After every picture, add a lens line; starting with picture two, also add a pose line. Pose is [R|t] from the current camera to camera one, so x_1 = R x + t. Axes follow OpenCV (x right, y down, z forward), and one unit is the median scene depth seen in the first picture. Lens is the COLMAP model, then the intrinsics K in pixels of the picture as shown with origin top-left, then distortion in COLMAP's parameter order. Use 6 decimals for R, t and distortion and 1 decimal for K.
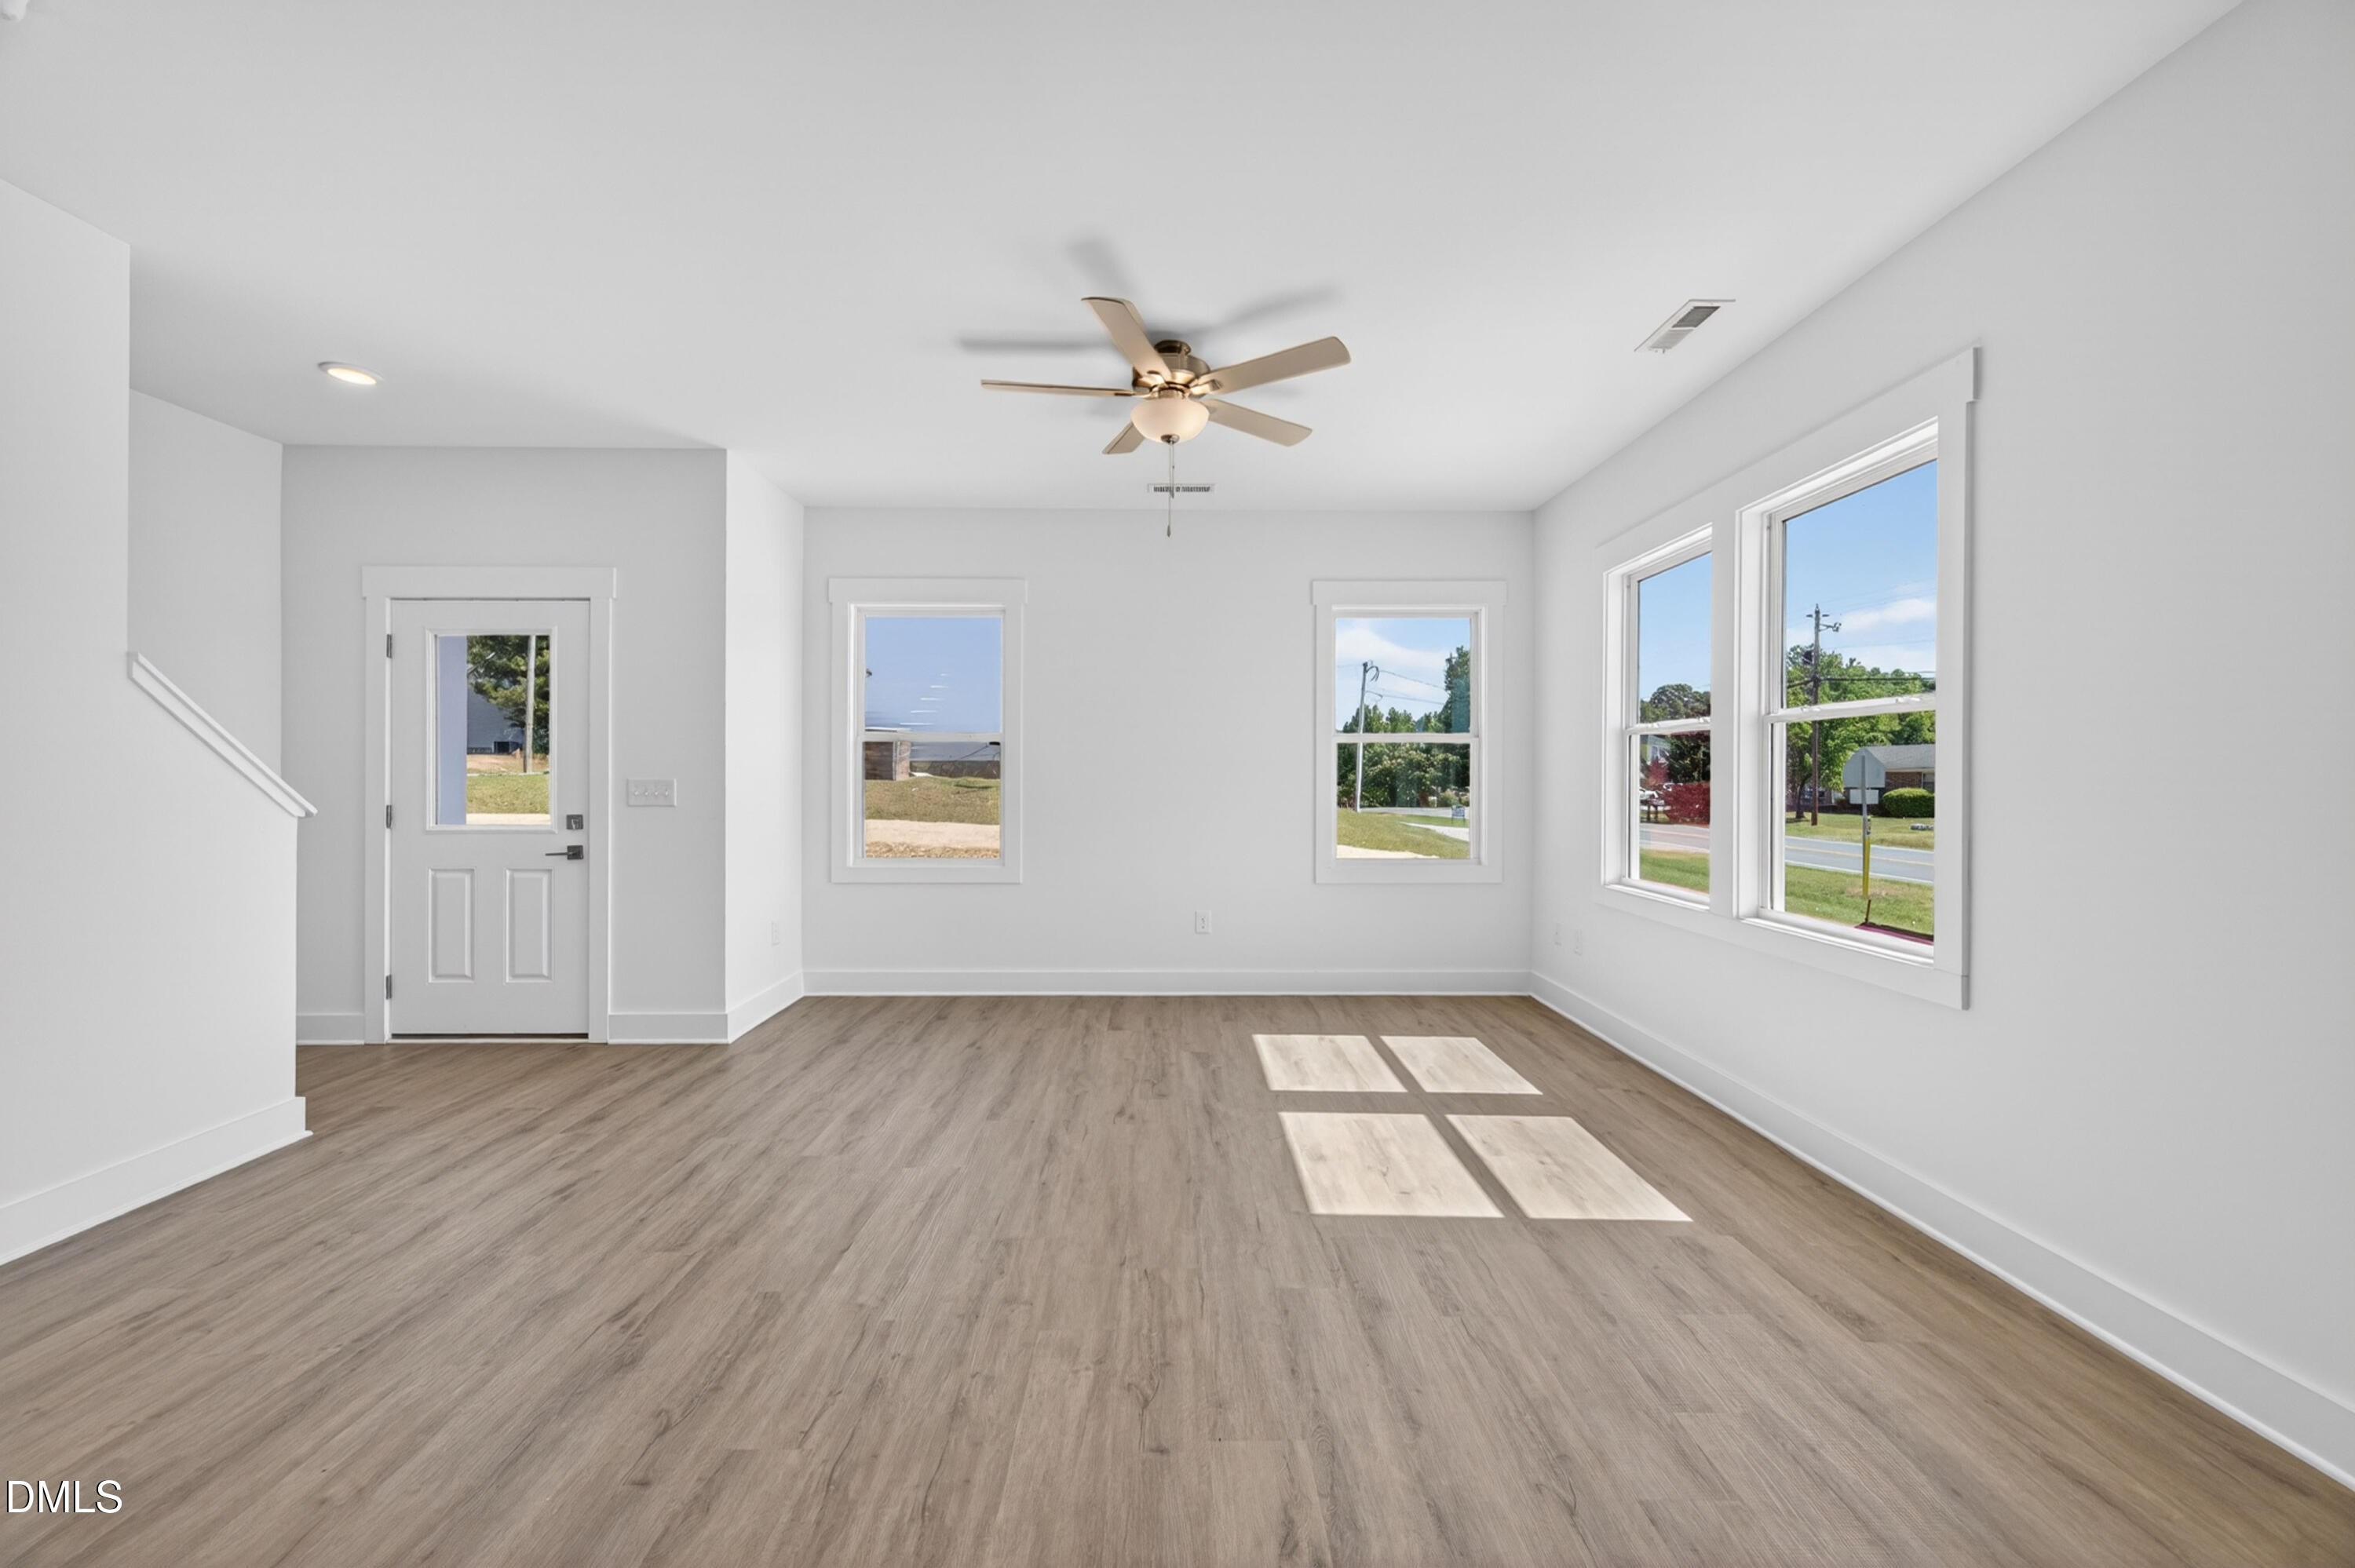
lens RADIAL K [[939.0, 0, 1177.5], [0, 939.0, 784.0], [0, 0, 1]] dist [0.008520, -0.000565]
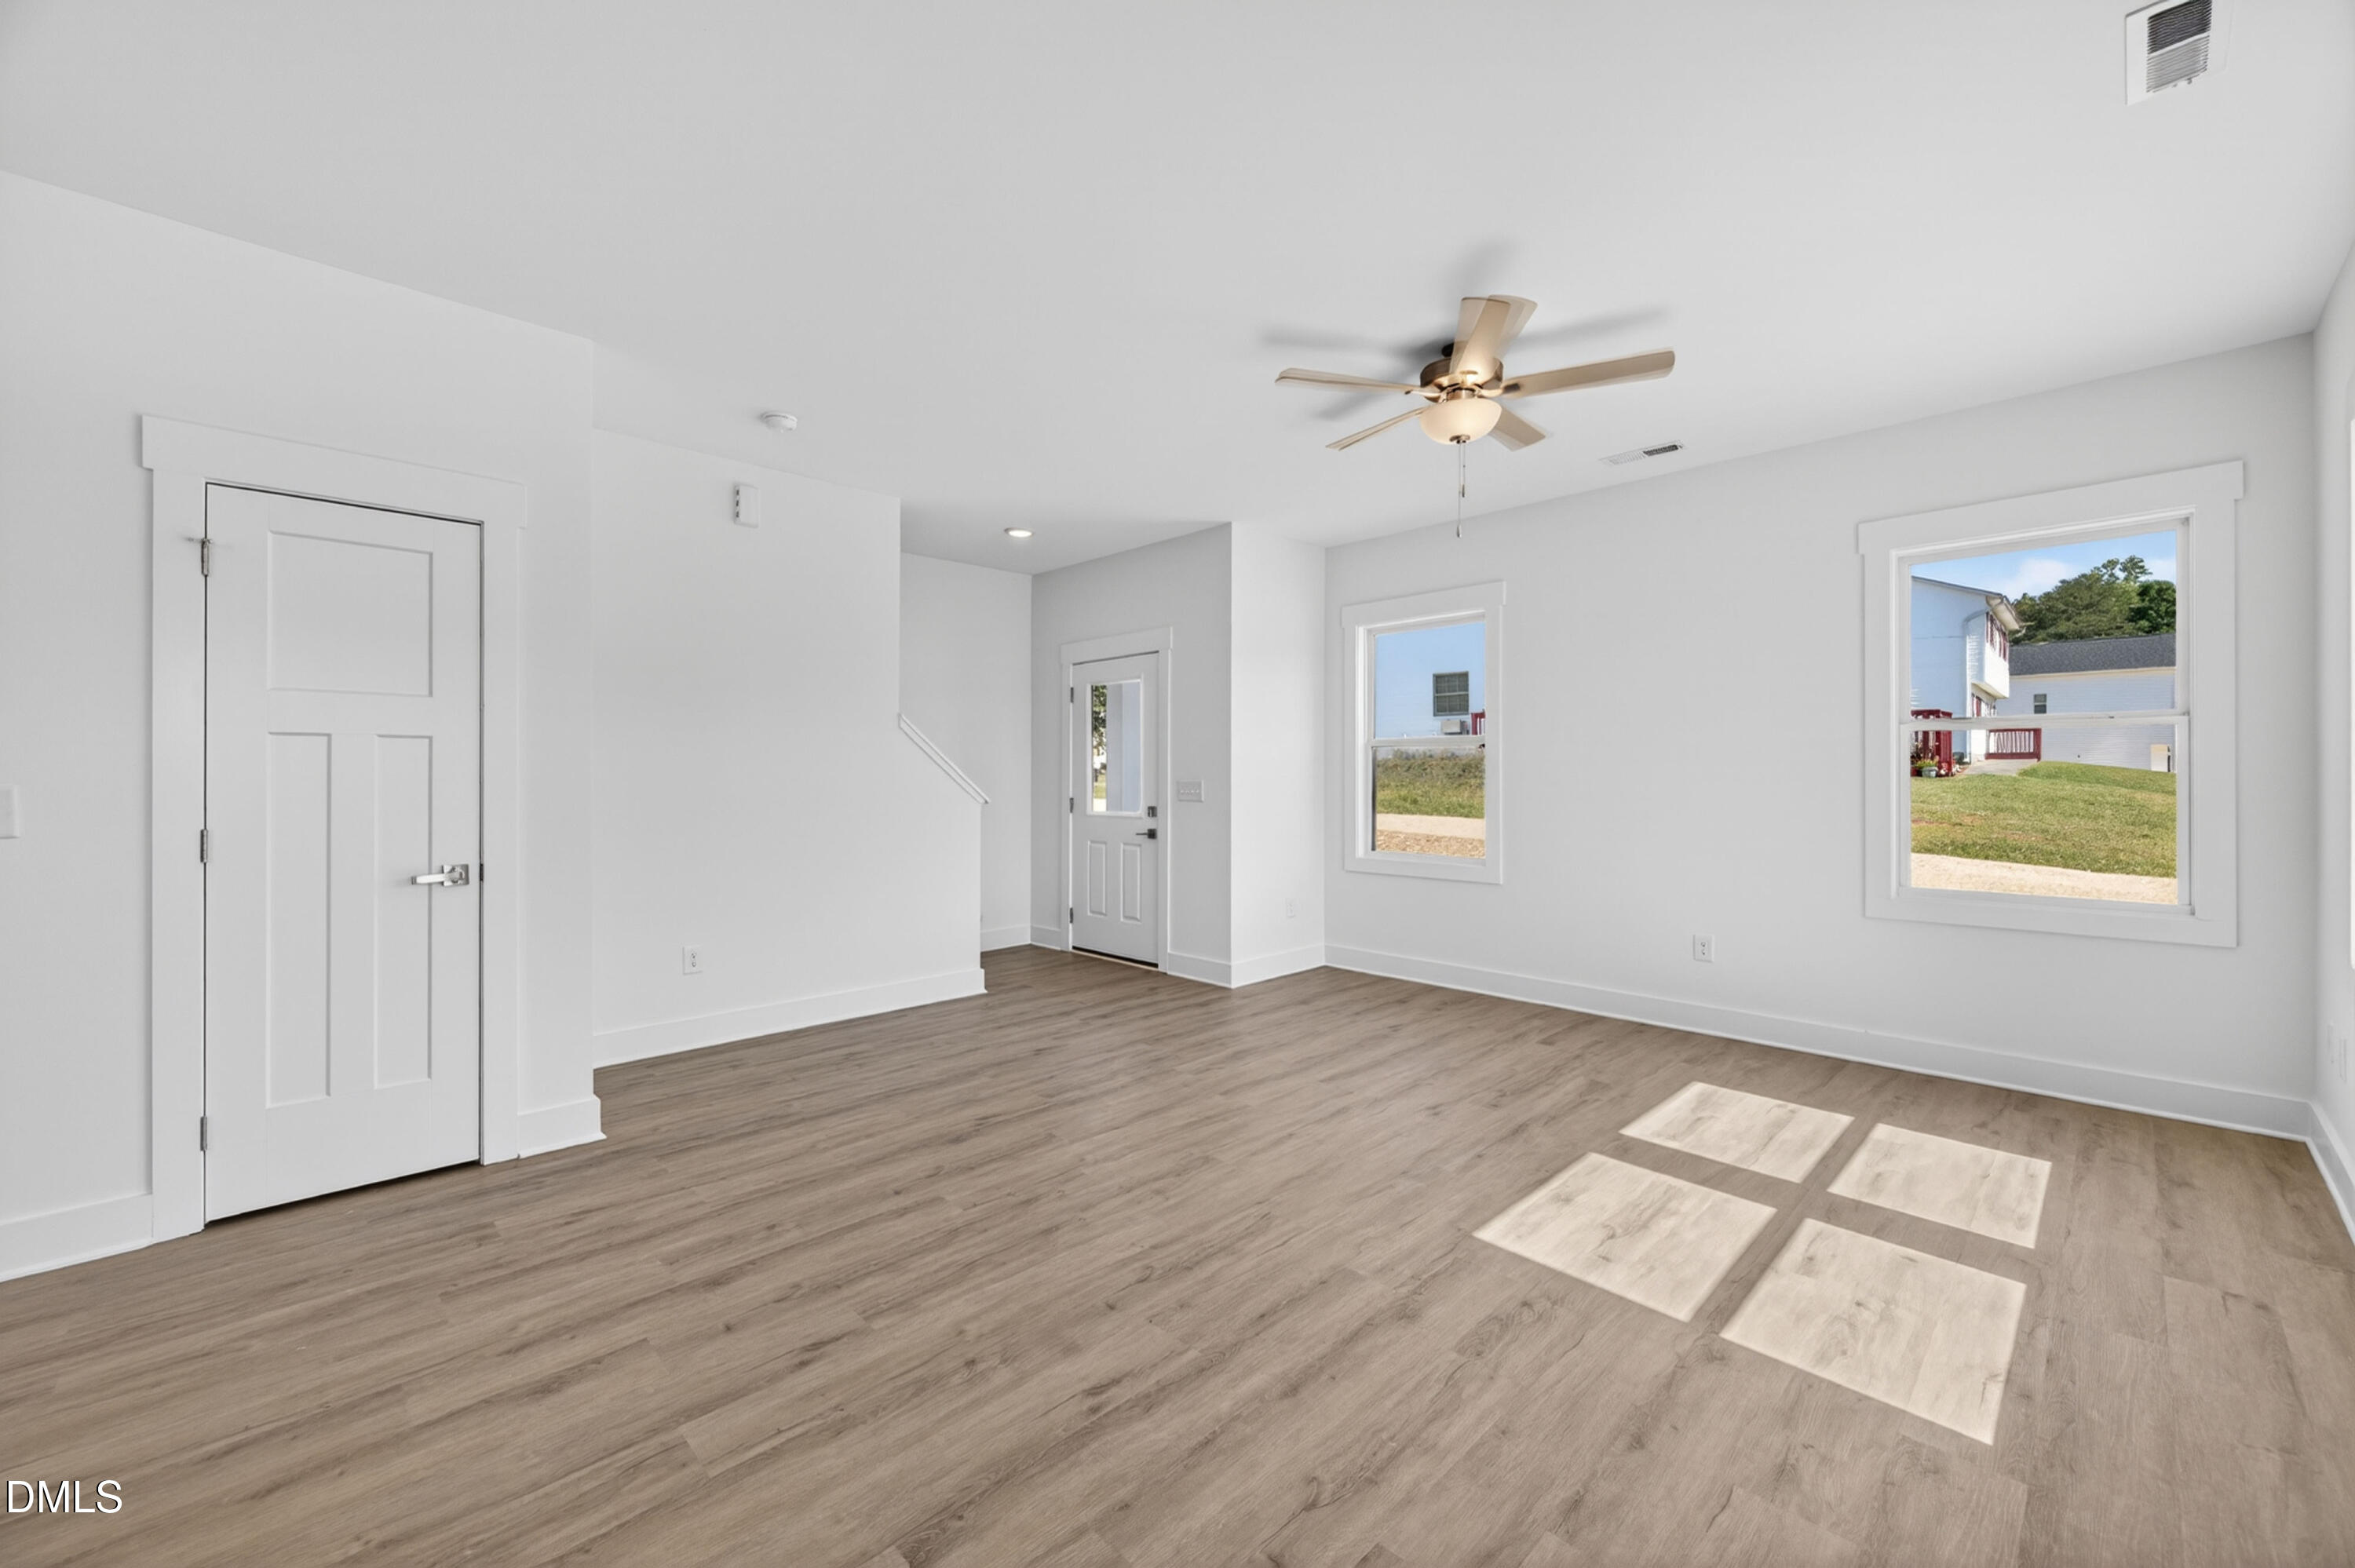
lens RADIAL K [[939.0, 0, 1177.5], [0, 939.0, 784.0], [0, 0, 1]] dist [0.008520, -0.000565]
pose [[0.685159, 0.002696, -0.728388, 0.543576], [-0.002385, 0.999996, 0.001458, -0.003602], [0.728389, 0.000738, 0.685163, 0.104129]]
